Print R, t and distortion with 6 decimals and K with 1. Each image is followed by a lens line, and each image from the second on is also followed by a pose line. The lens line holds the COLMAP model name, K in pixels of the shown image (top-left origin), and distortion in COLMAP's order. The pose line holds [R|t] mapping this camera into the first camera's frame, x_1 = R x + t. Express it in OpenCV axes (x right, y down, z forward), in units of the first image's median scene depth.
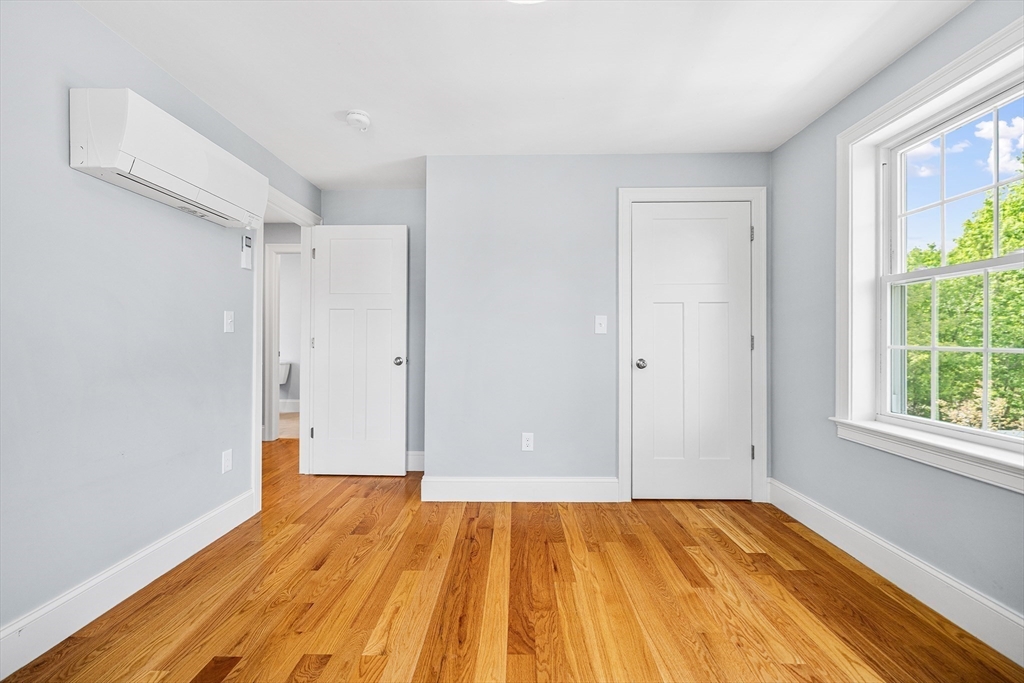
lens RADIAL K [[436.0, 0, 511.6], [0, 436.0, 338.7], [0, 0, 1]] dist [0.002577, 0.000641]
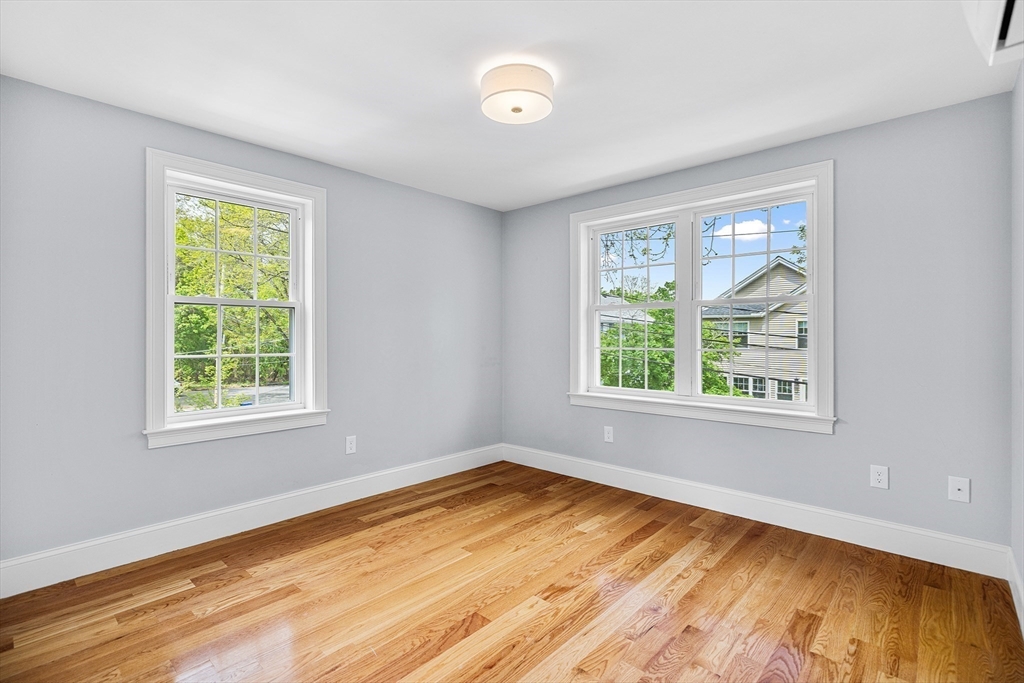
lens RADIAL K [[488.8, 0, 512.9], [0, 488.8, 339.6], [0, 0, 1]] dist [-0.008515, 0.001277]
pose [[-0.754825, -0.005933, 0.655900, -0.790517], [-0.001646, 0.999973, 0.007151, -0.039745], [-0.655925, 0.004318, -0.754814, 1.697186]]
